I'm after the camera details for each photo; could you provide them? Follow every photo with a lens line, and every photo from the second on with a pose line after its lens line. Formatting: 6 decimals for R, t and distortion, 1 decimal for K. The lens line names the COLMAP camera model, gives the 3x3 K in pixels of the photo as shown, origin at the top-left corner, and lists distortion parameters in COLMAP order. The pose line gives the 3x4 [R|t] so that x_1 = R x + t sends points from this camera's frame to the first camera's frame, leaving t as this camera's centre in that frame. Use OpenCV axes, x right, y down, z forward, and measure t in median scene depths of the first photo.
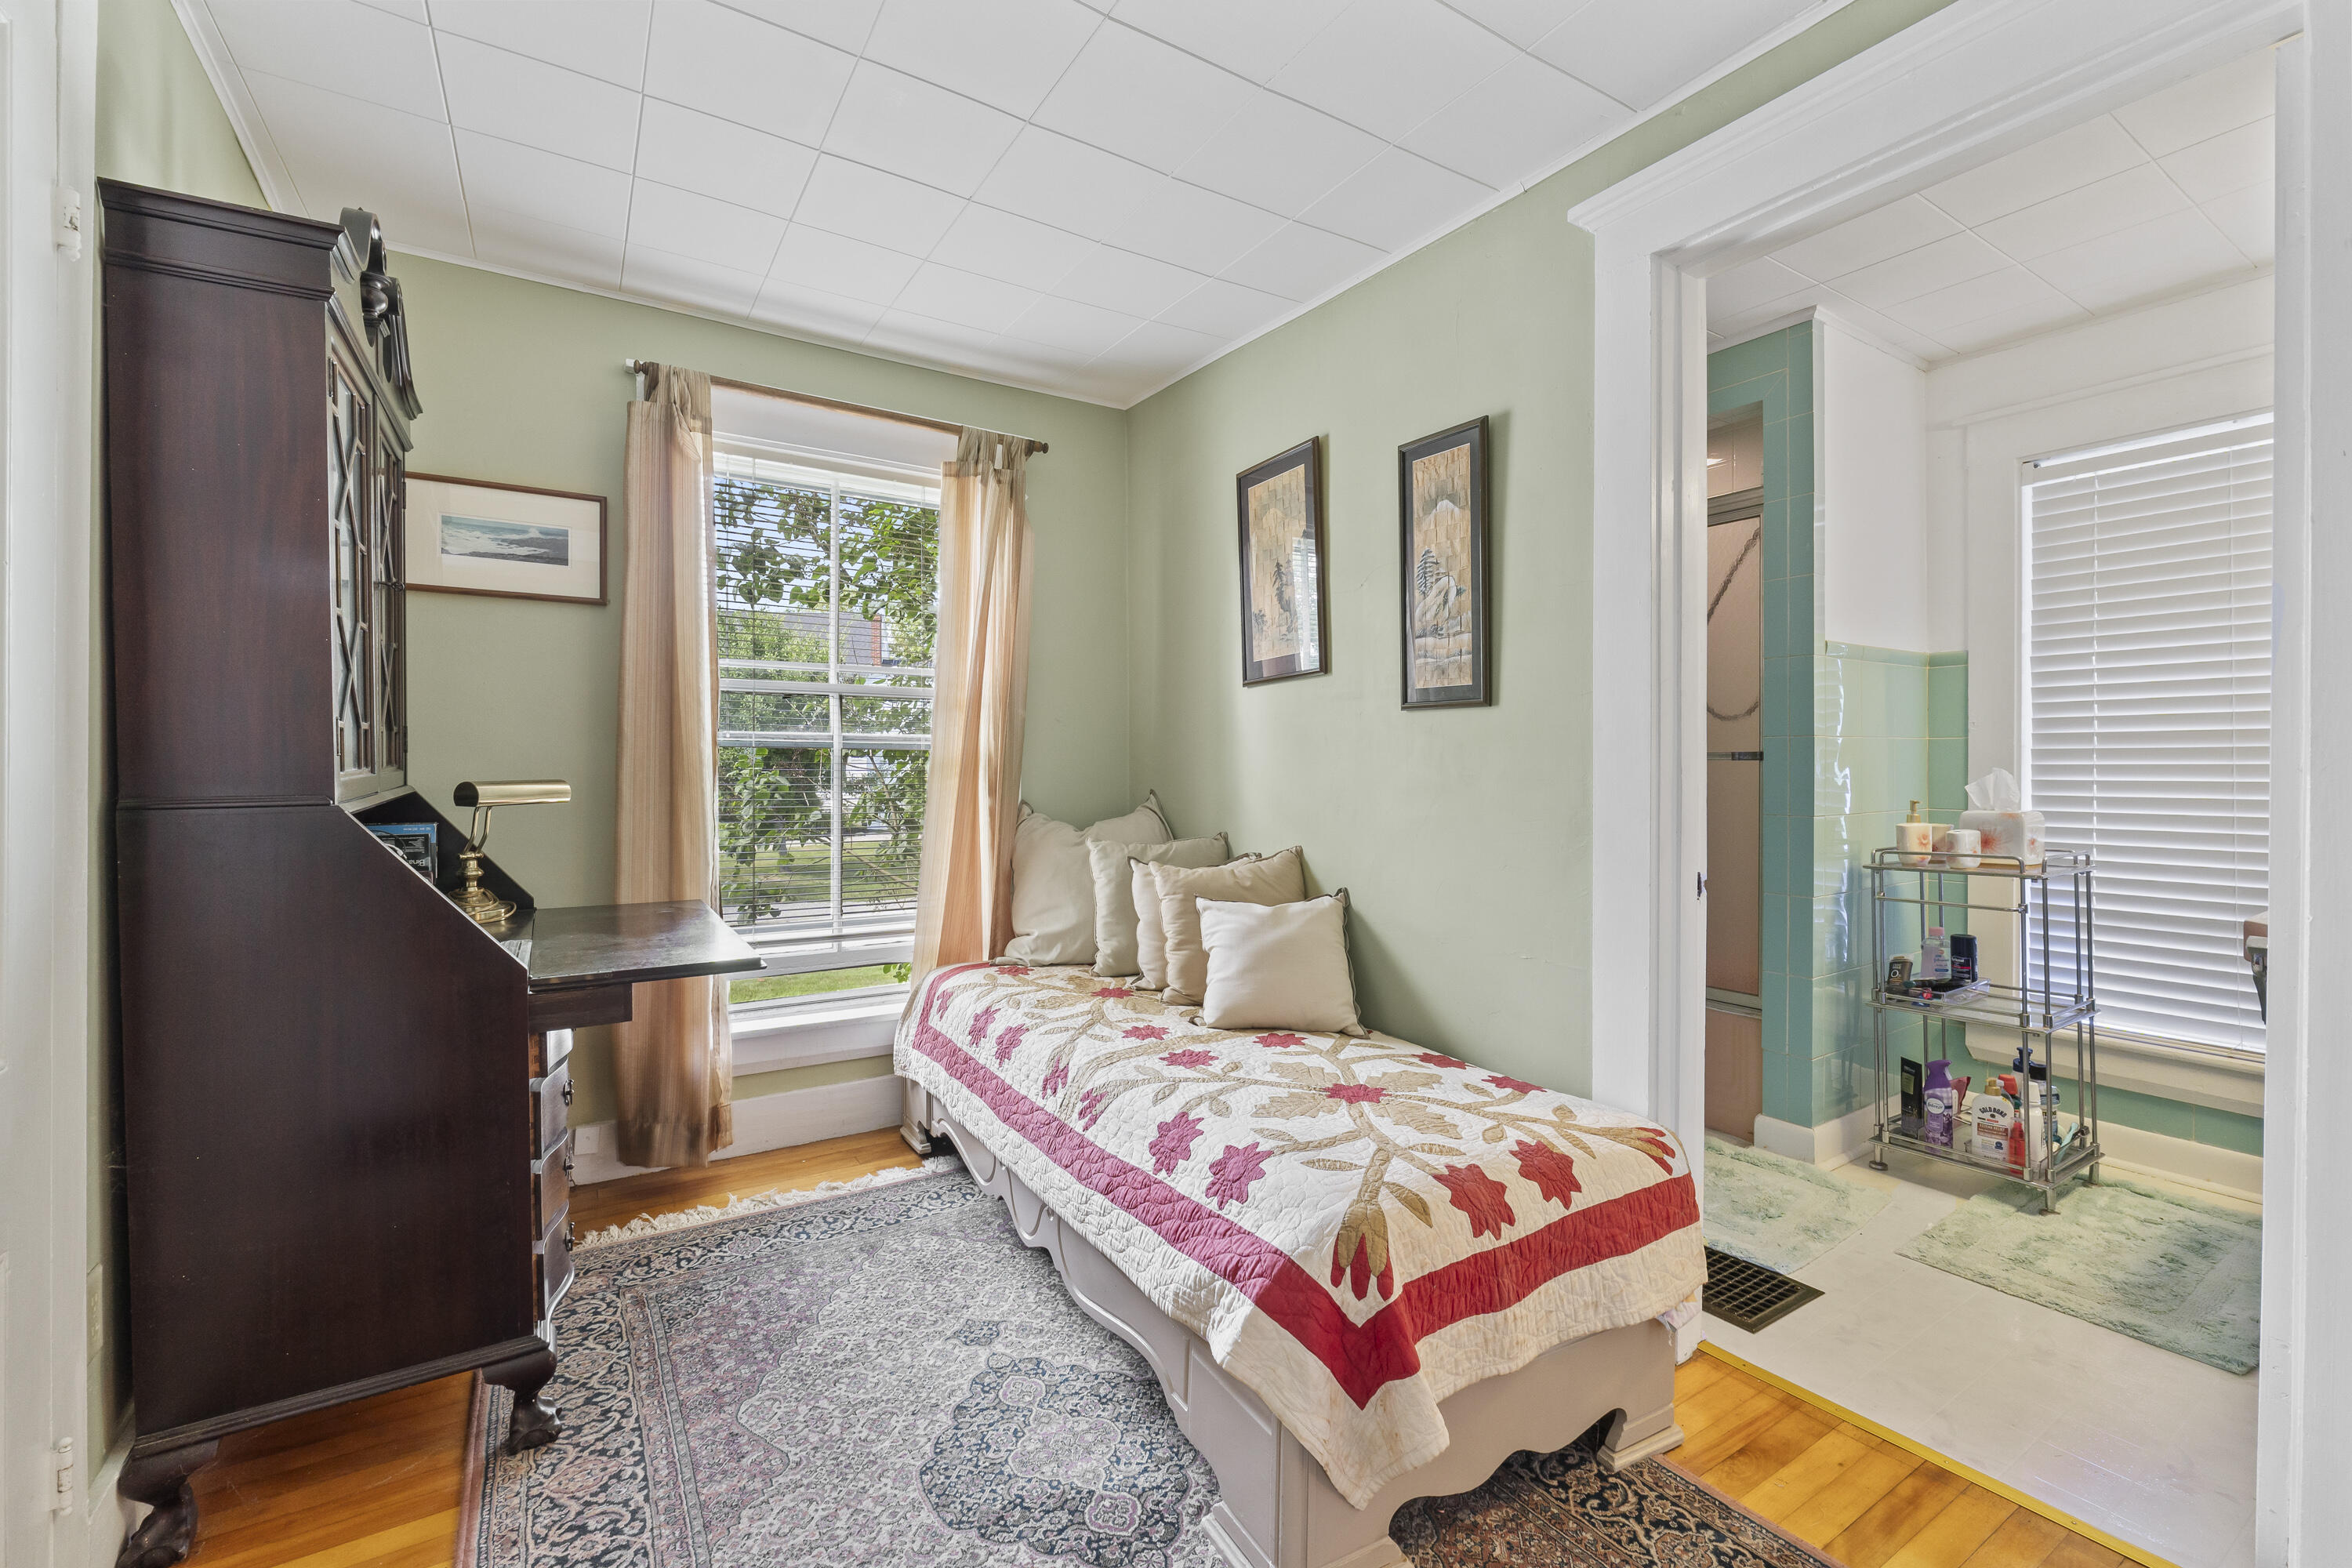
lens RADIAL K [[992.1, 0, 1175.7], [0, 992.1, 772.2], [0, 0, 1]] dist [-0.011490, 0.002040]
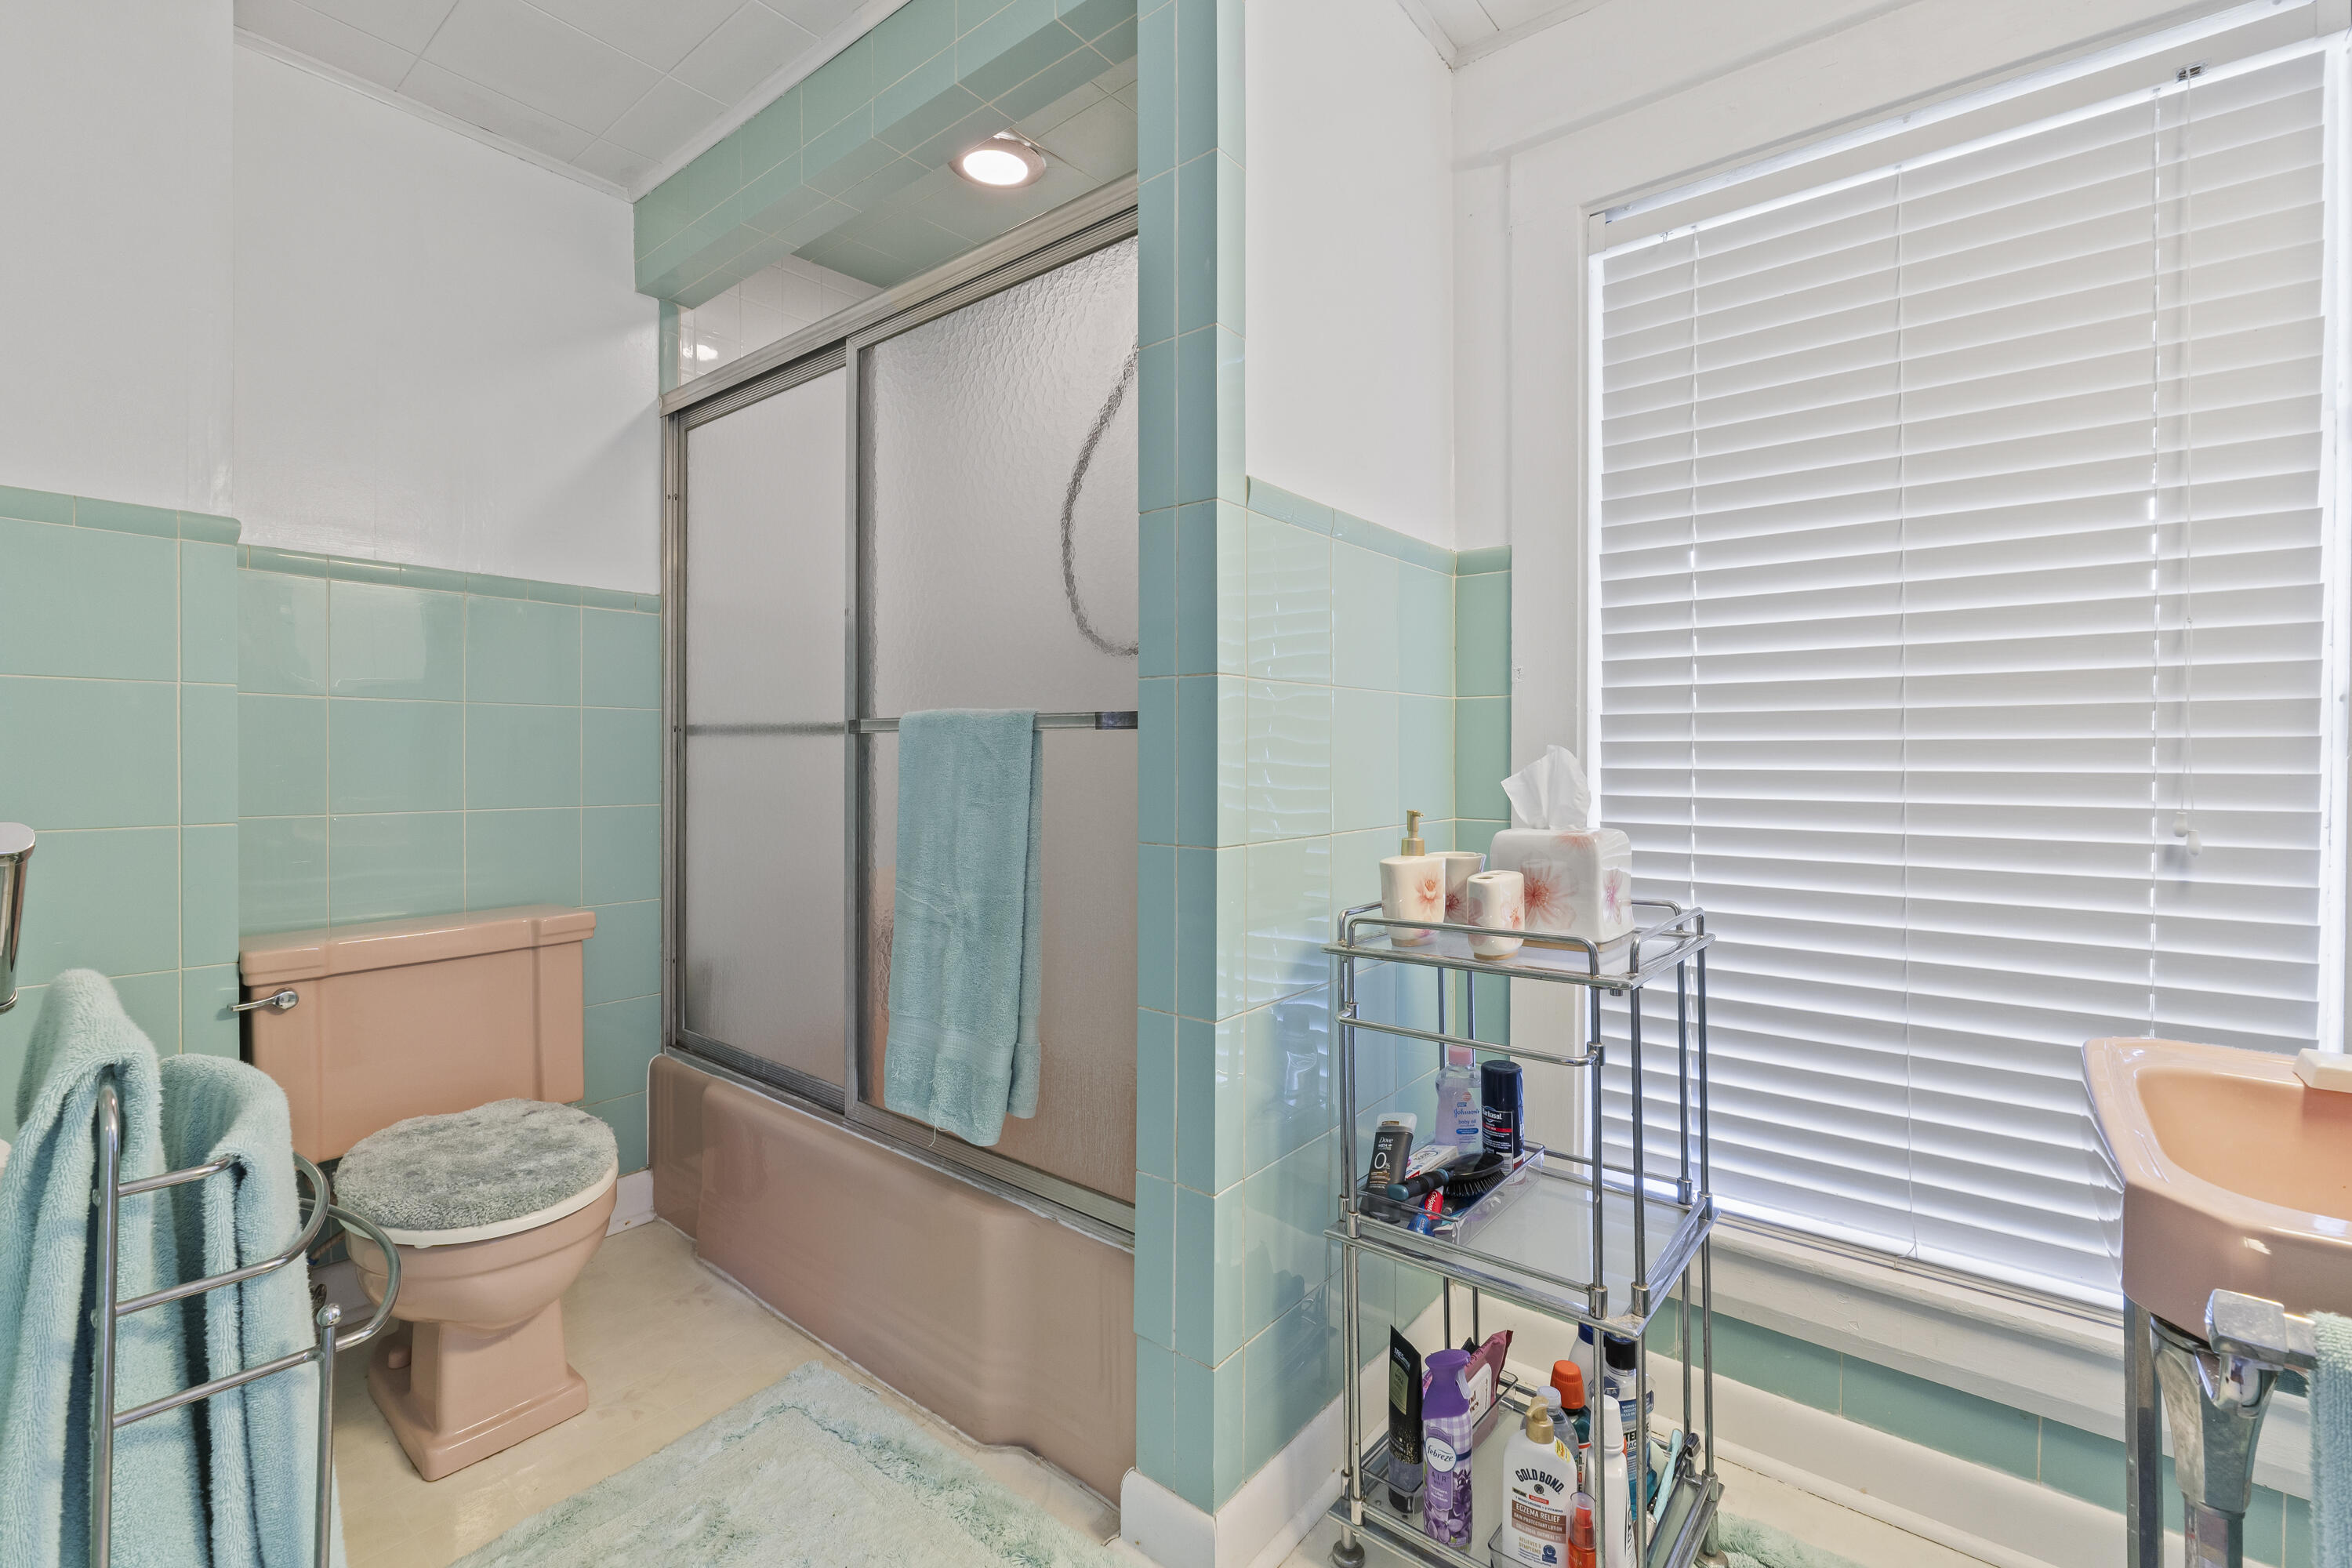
lens RADIAL K [[992.1, 0, 1198.1], [0, 992.1, 762.3], [0, 0, 1]] dist [-0.011490, 0.002040]
pose [[0.940021, -0.002155, 0.341109, 0.471020], [-0.000147, 0.999977, 0.006725, 0.000383], [-0.341116, -0.006371, 0.940000, 0.561128]]
